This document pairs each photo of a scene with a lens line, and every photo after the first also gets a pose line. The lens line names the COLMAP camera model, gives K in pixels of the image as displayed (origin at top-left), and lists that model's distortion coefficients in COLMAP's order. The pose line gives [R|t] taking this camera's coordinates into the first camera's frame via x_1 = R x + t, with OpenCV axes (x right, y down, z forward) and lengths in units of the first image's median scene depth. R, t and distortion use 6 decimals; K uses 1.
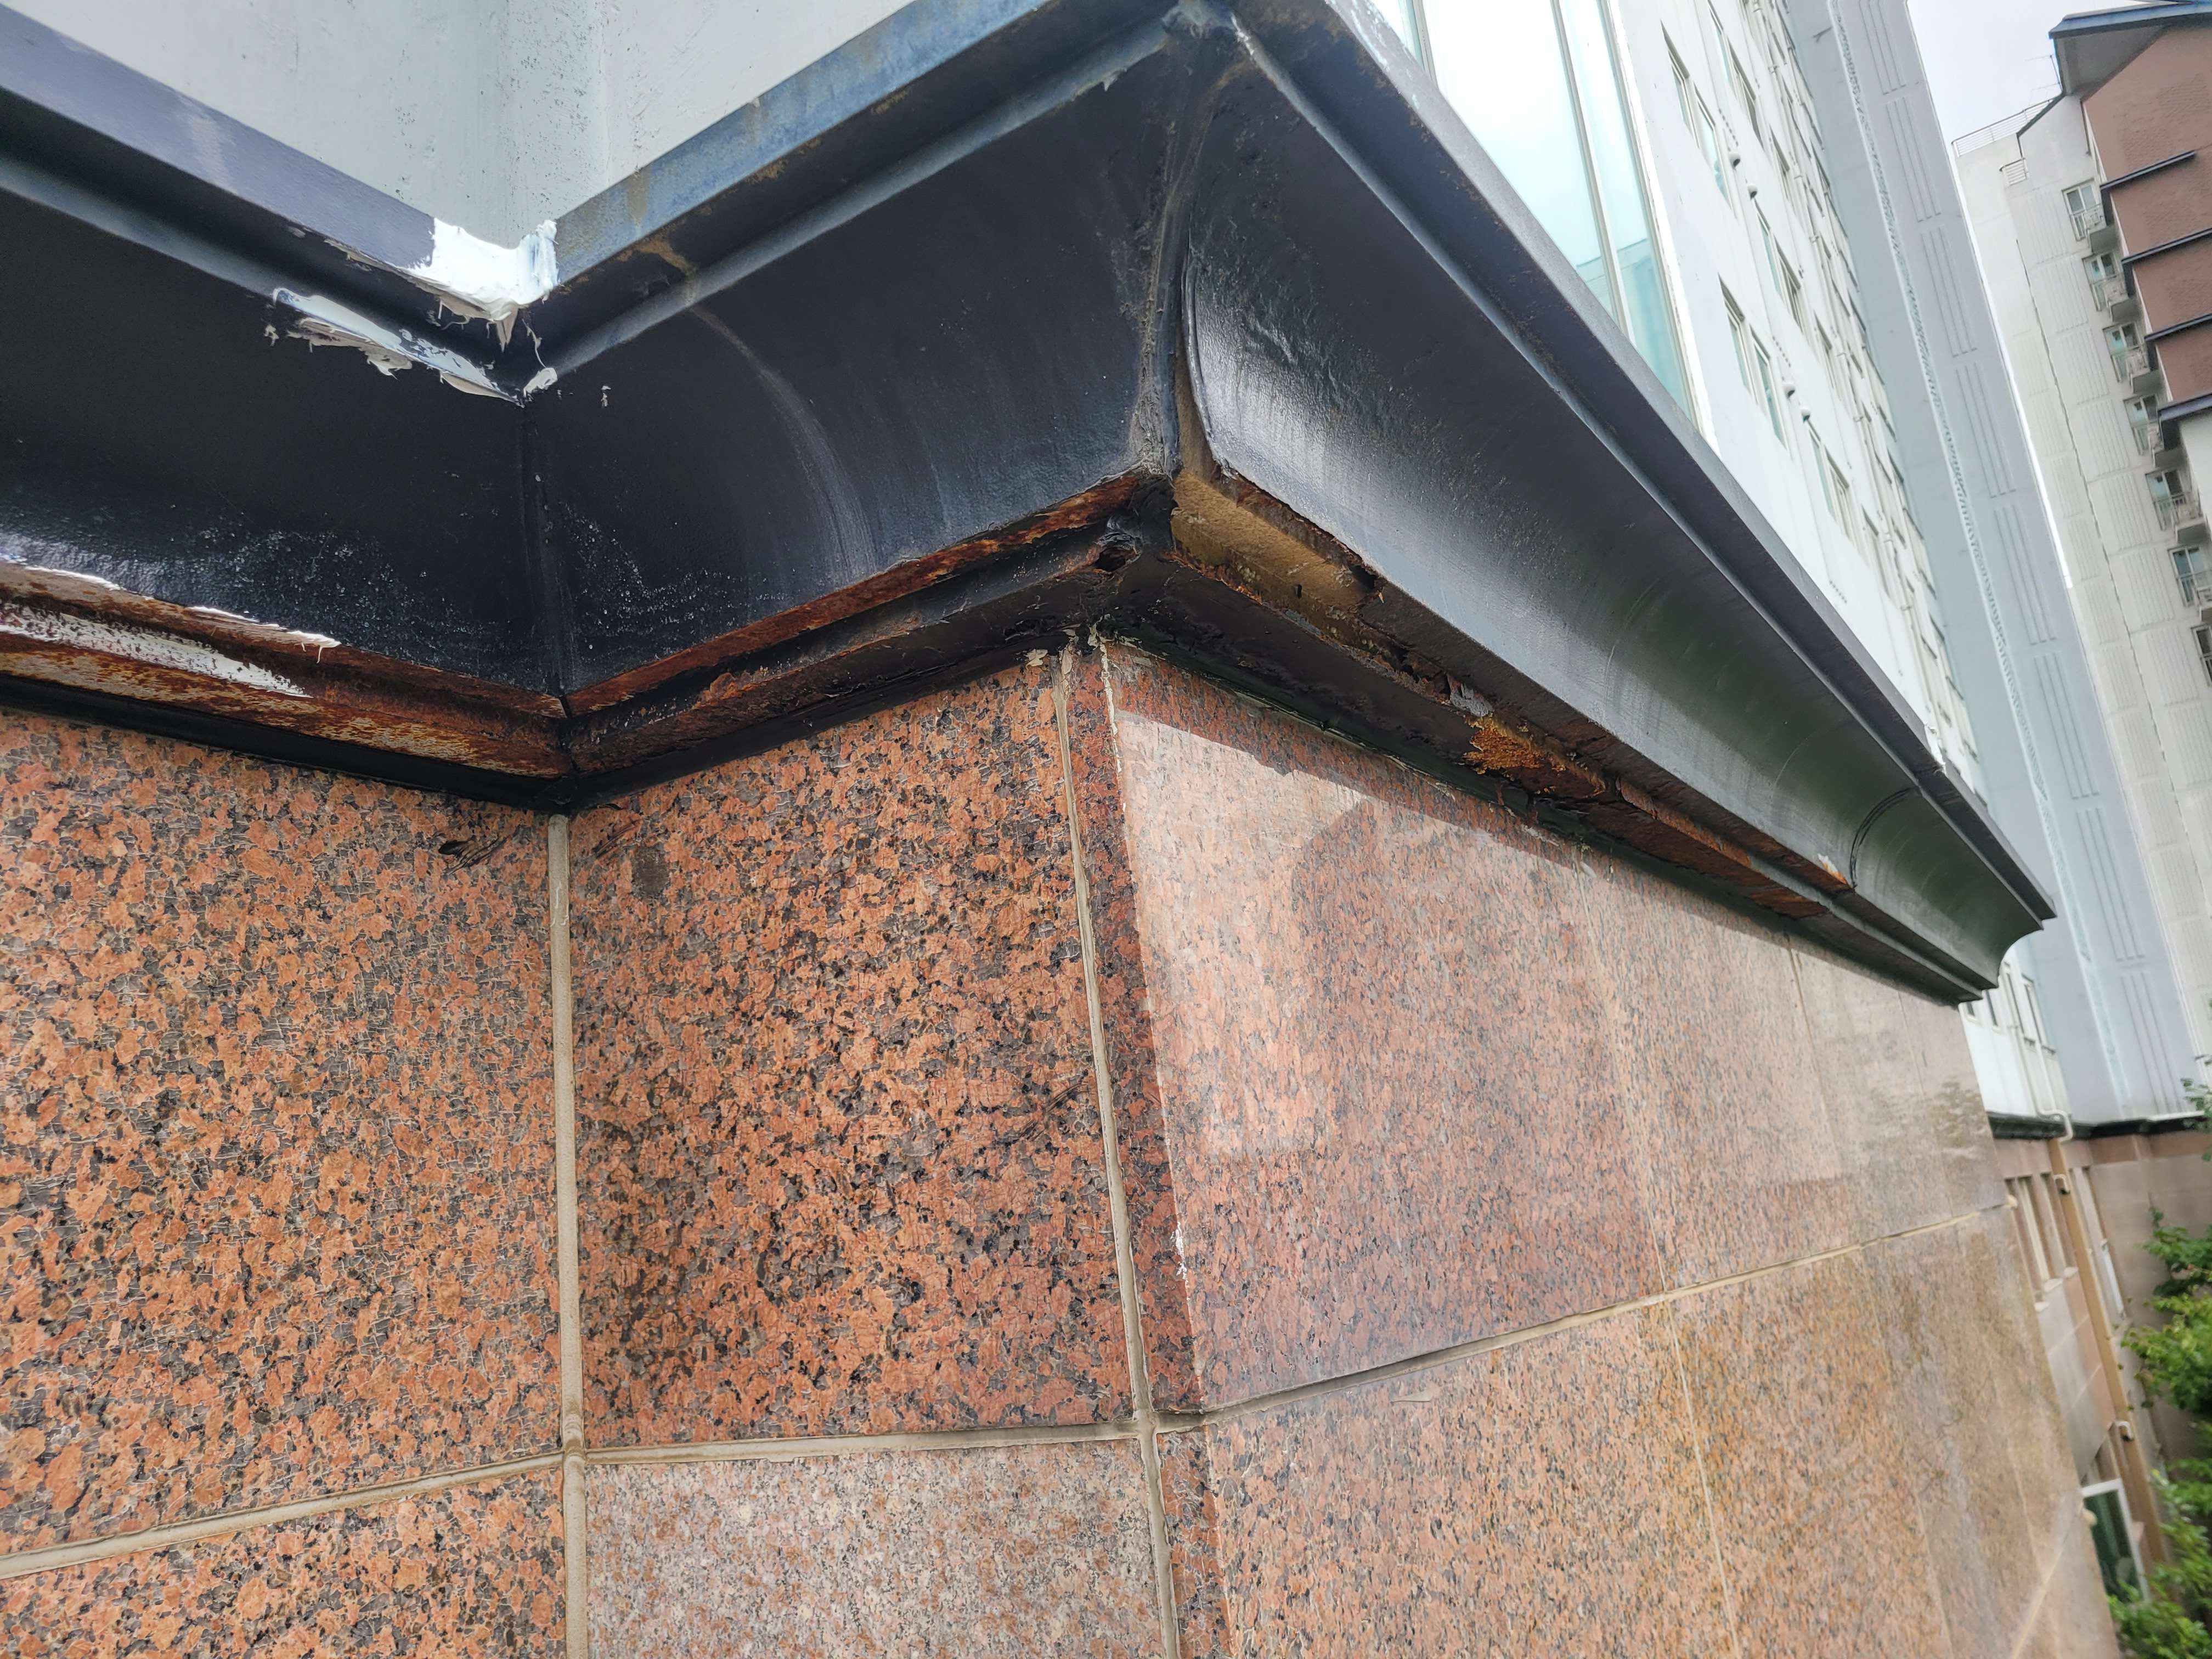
lens RADIAL K [[1673.6, 0, 1076.8], [0, 1673.6, 820.6], [0, 0, 1]] dist [0.056154, -0.051804]
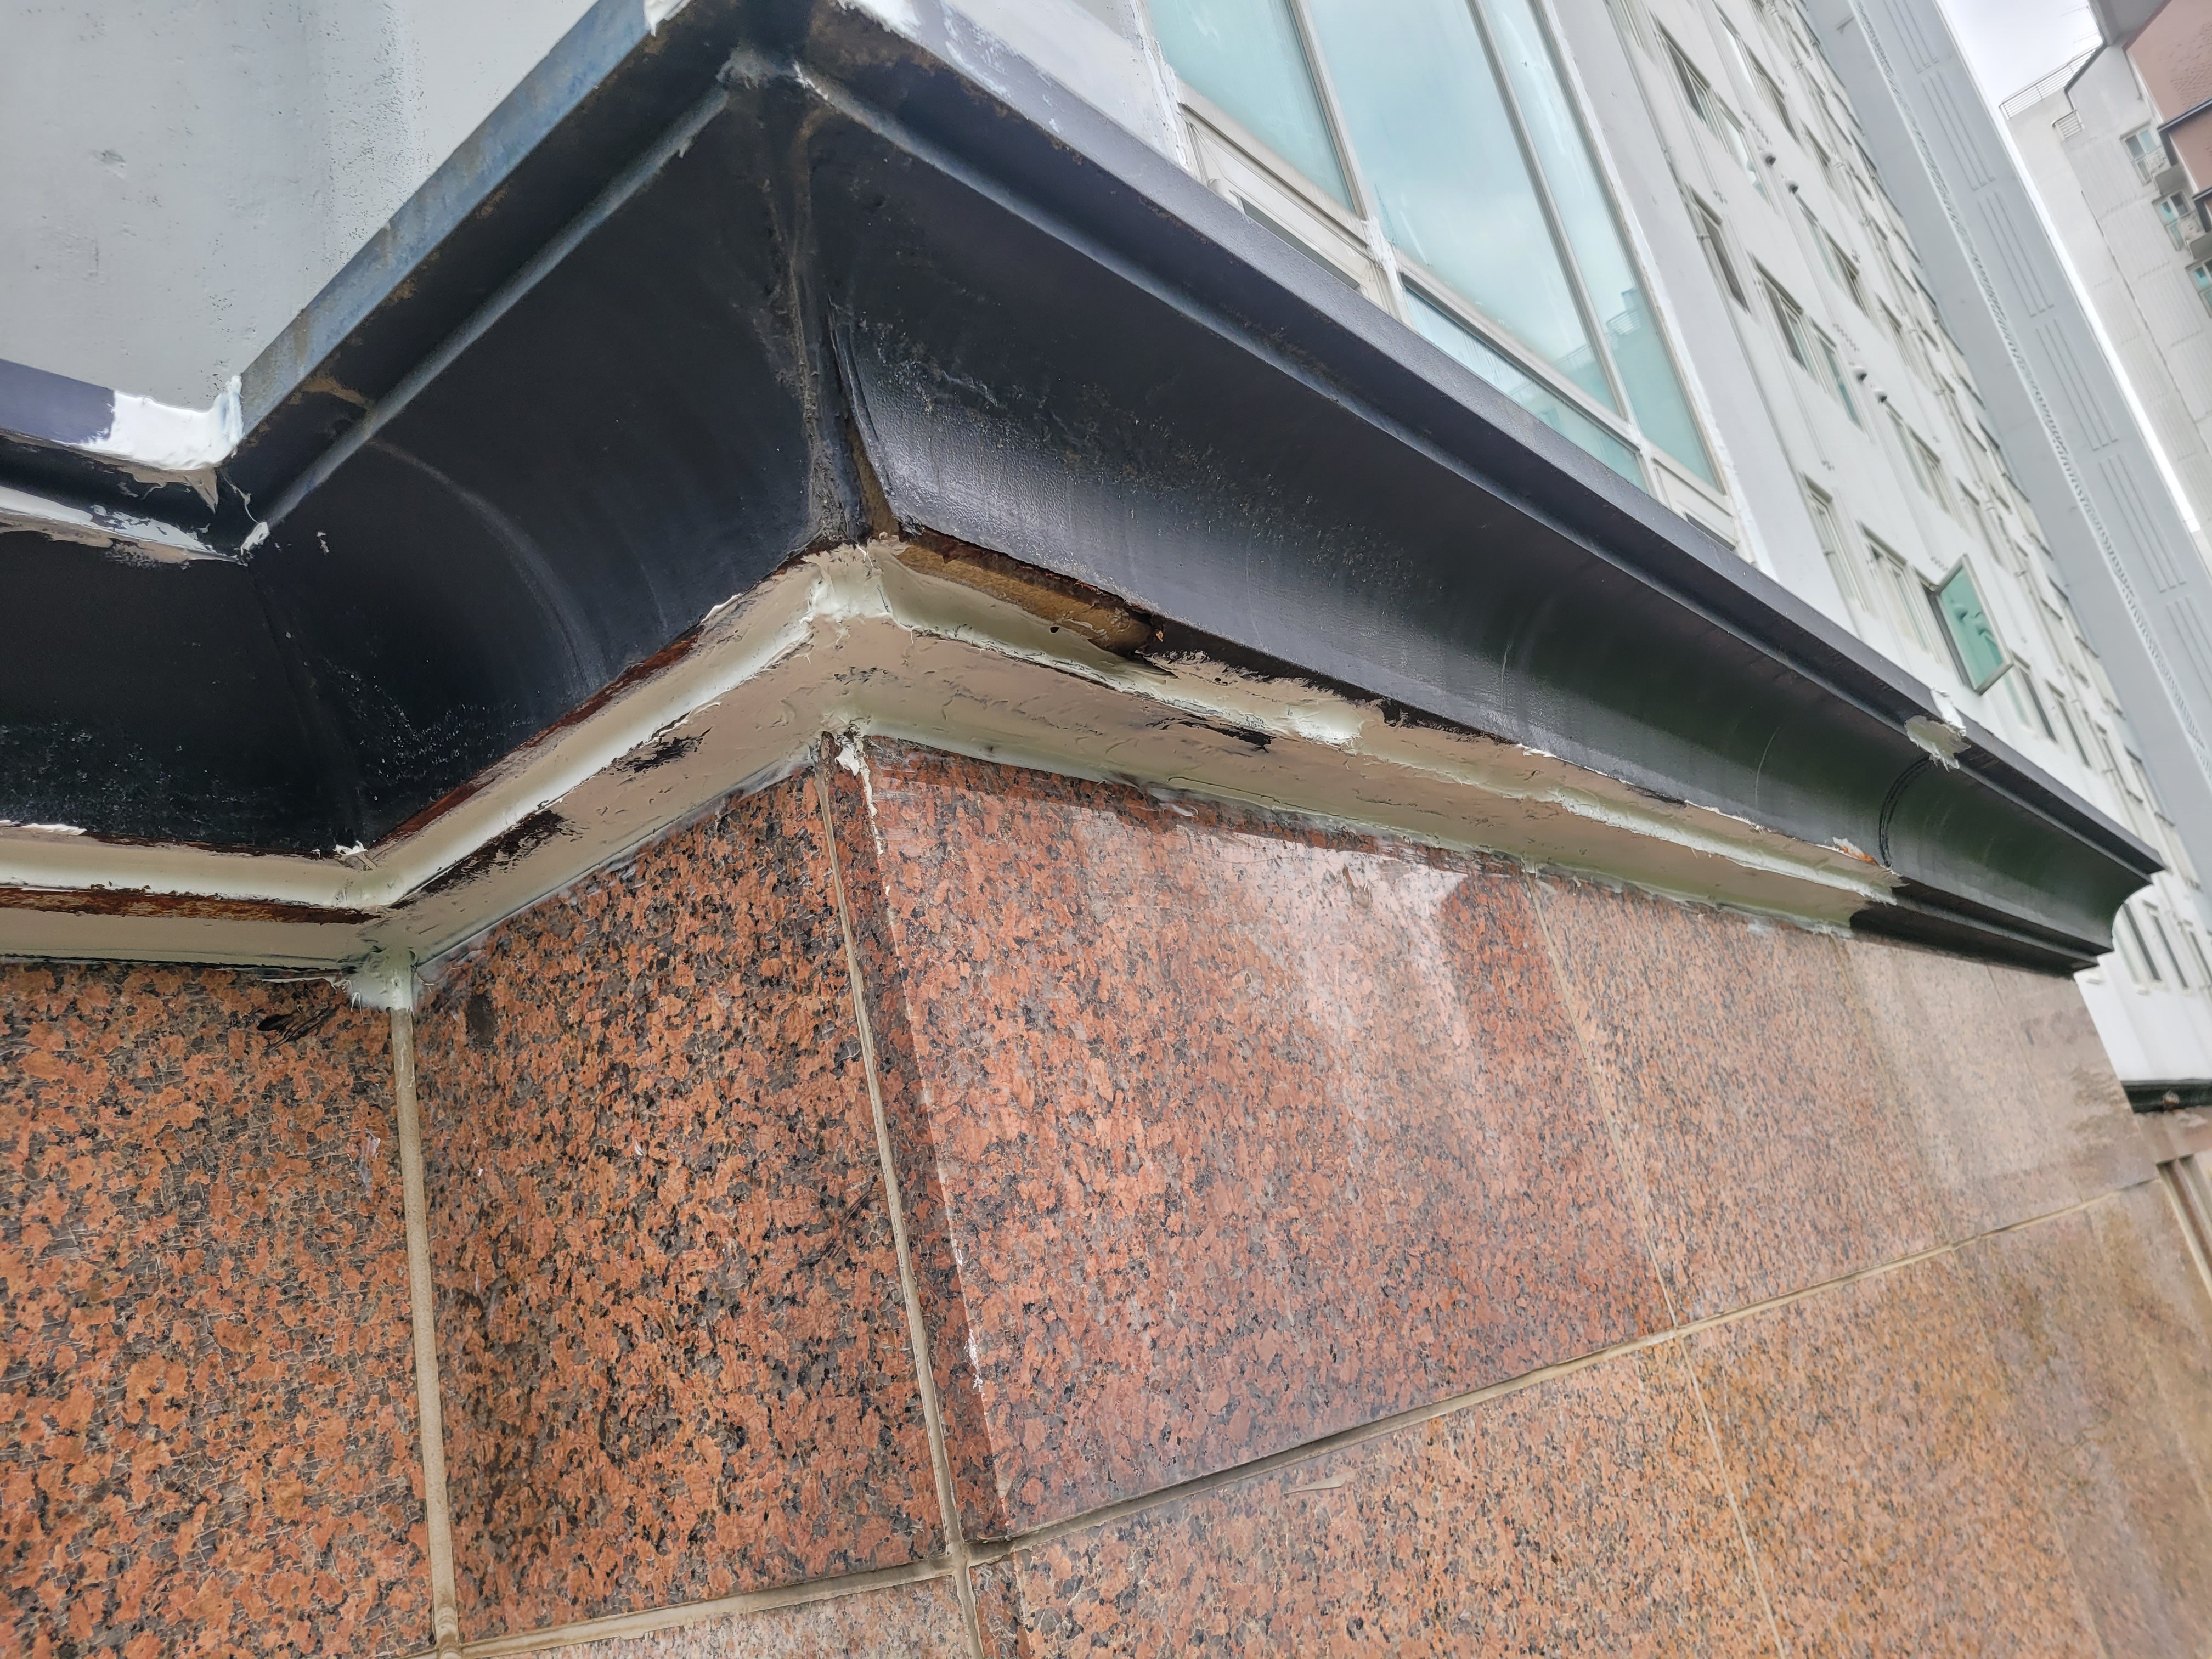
lens RADIAL K [[1673.6, 0, 1129.6], [0, 1673.6, 803.8], [0, 0, 1]] dist [0.056154, -0.051804]
pose [[0.989654, -0.134613, -0.049636, 0.197162], [0.131341, 0.989259, -0.064162, 0.020108], [0.057740, 0.056979, 0.996704, 0.056047]]
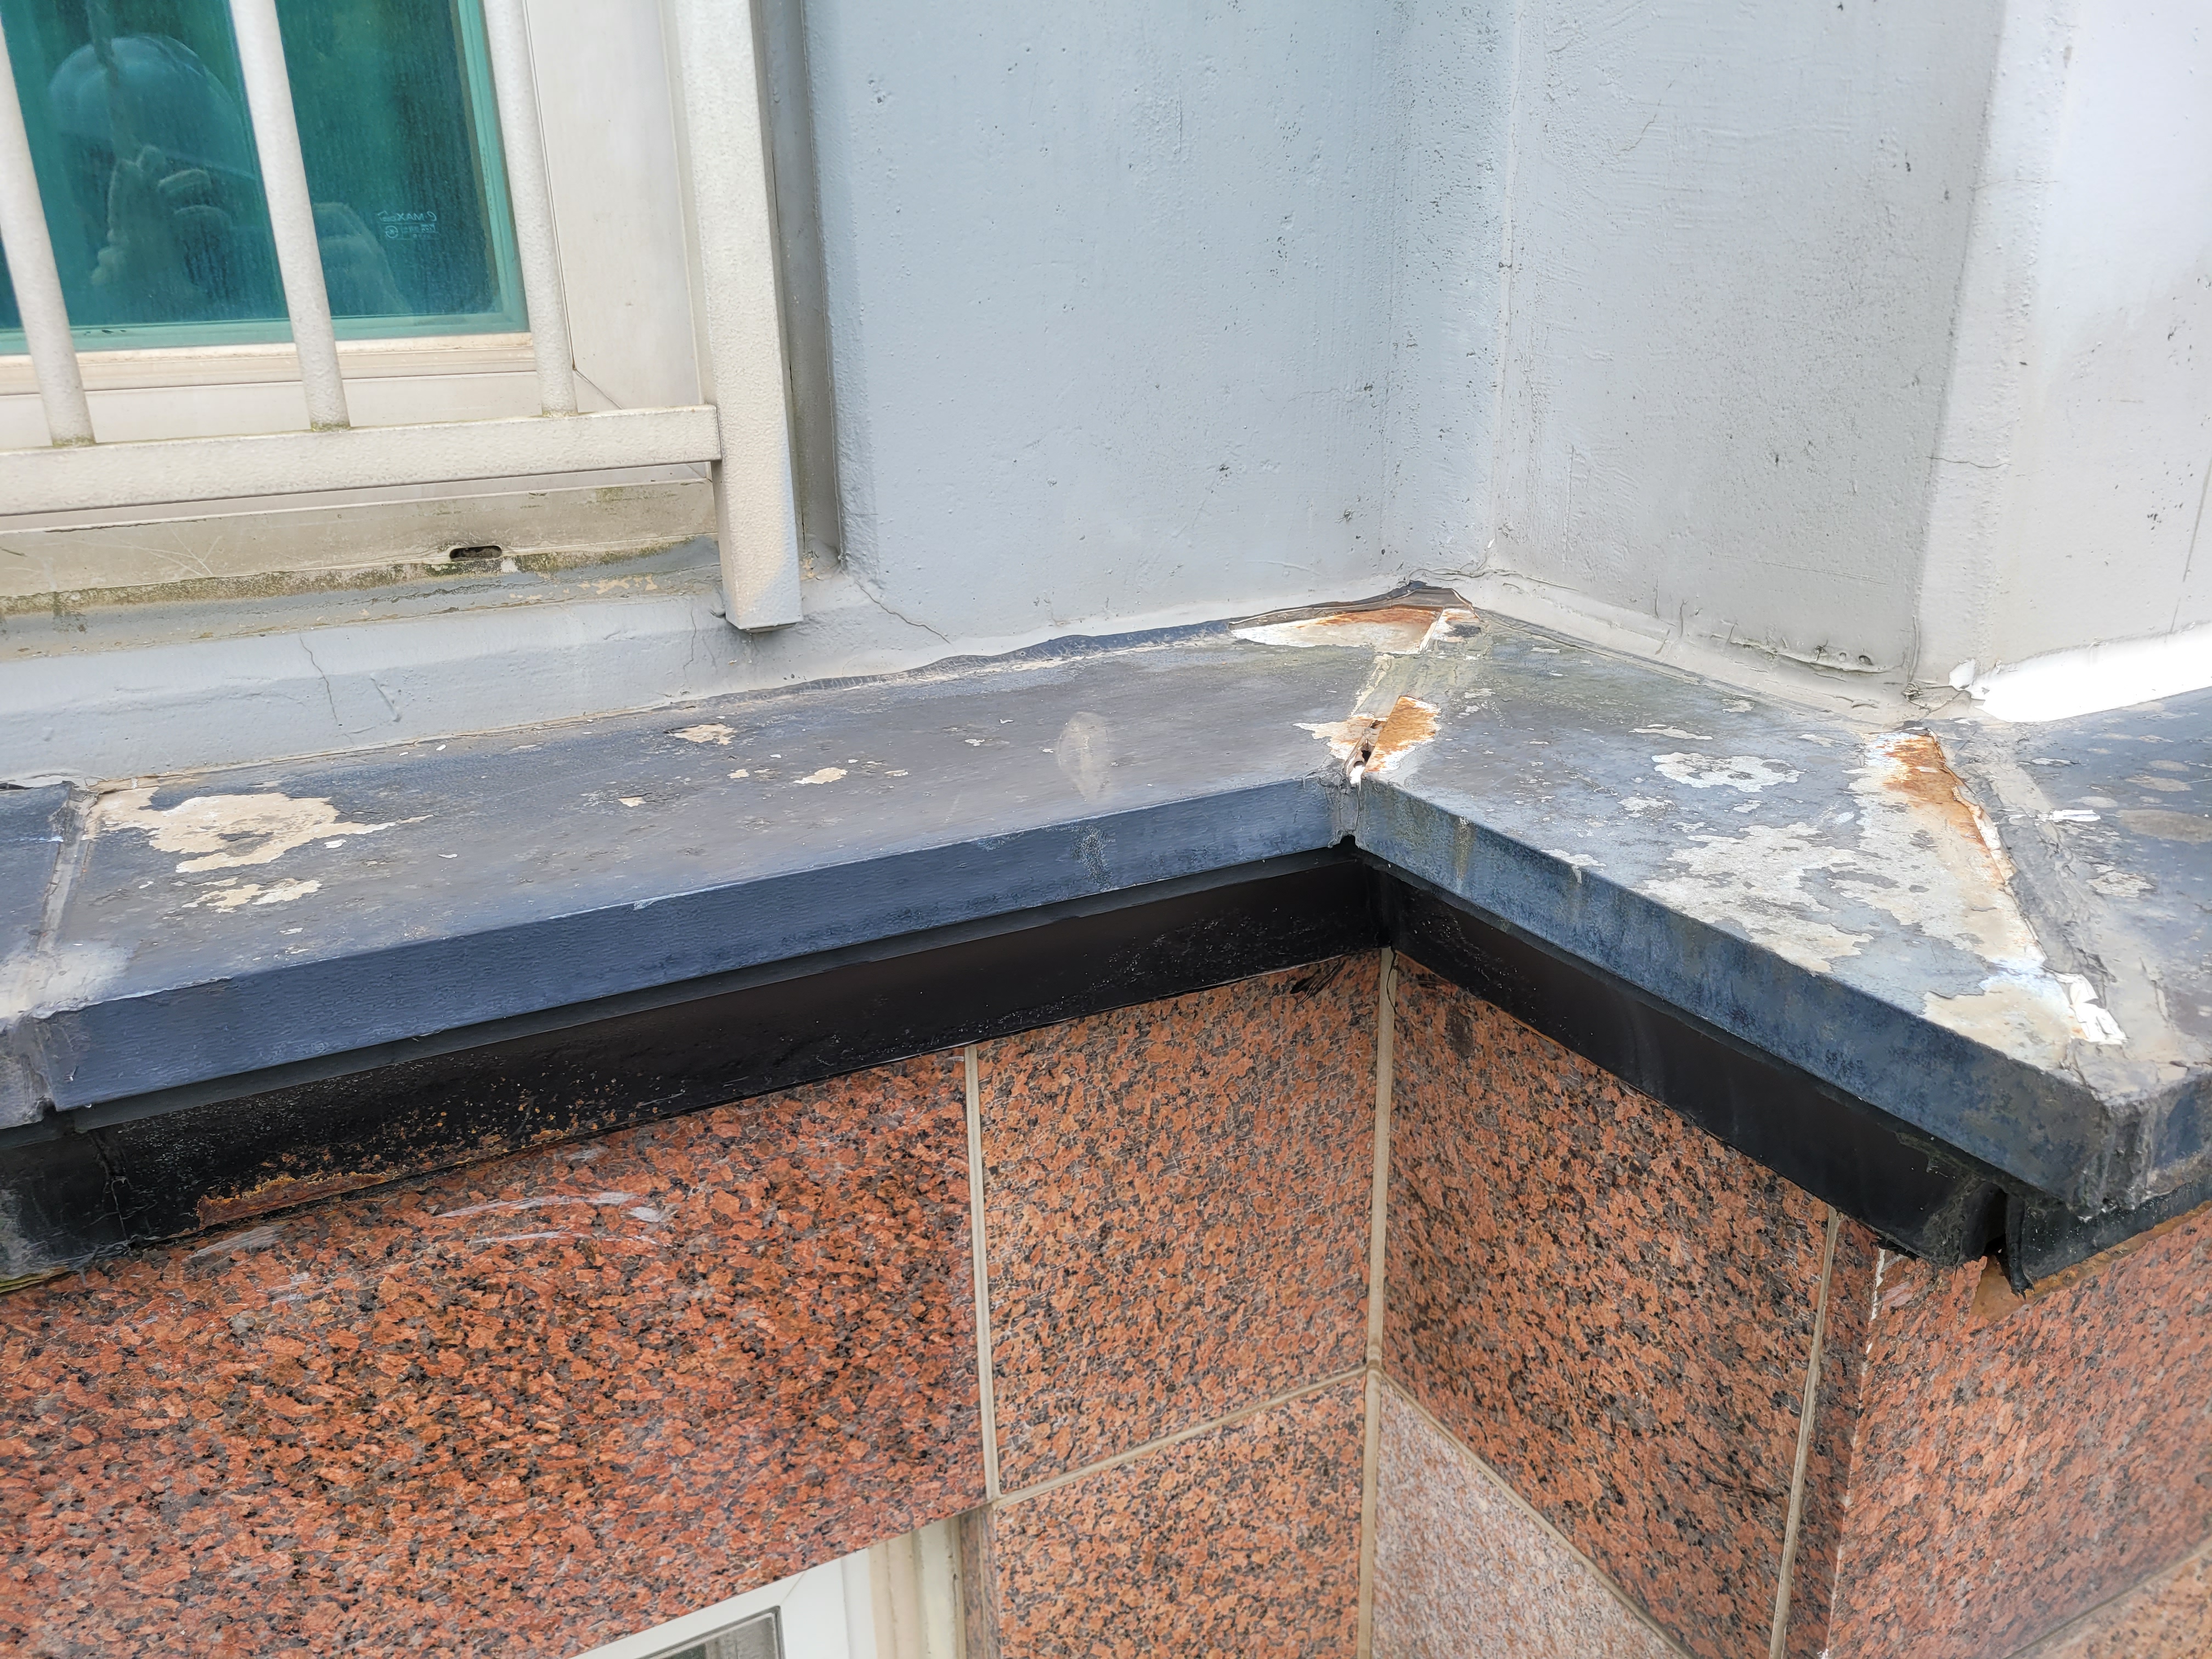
lens RADIAL K [[1673.6, 0, 1065.4], [0, 1673.6, 833.2], [0, 0, 1]] dist [0.056154, -0.051804]
pose [[0.868233, 0.243261, -0.432430, -0.026515], [0.063889, 0.809488, 0.583649, -0.853580], [0.492026, -0.534371, 0.687283, 0.162244]]
